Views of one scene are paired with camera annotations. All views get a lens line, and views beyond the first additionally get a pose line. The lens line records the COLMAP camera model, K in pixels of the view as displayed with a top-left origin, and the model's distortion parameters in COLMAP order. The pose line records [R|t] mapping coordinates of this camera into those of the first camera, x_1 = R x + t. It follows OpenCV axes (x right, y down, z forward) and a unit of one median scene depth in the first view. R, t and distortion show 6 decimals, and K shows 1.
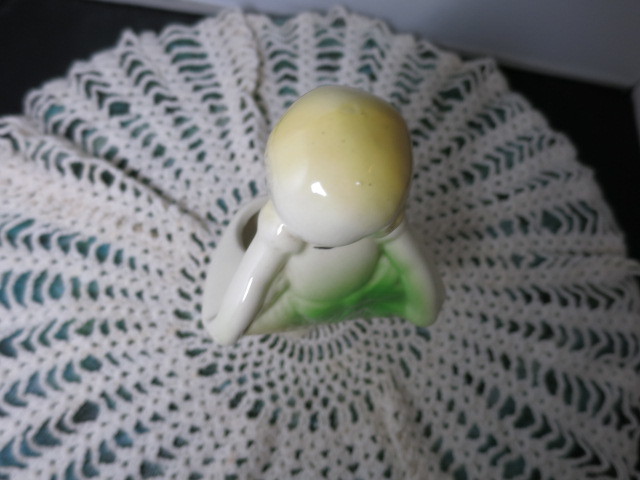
lens RADIAL K [[458.1, 0, 307.7], [0, 458.1, 240.6], [0, 0, 1]] dist [-0.006684, 0.001172]
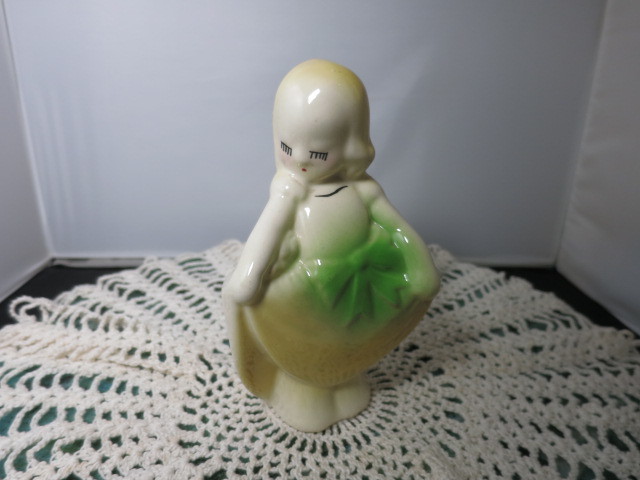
lens RADIAL K [[458.1, 0, 307.7], [0, 458.1, 240.6], [0, 0, 1]] dist [-0.006684, 0.001172]
pose [[0.990706, -0.106582, 0.084505, -0.074118], [0.134591, 0.678427, -0.722234, 0.586854], [0.019647, 0.726896, 0.686467, 0.124210]]
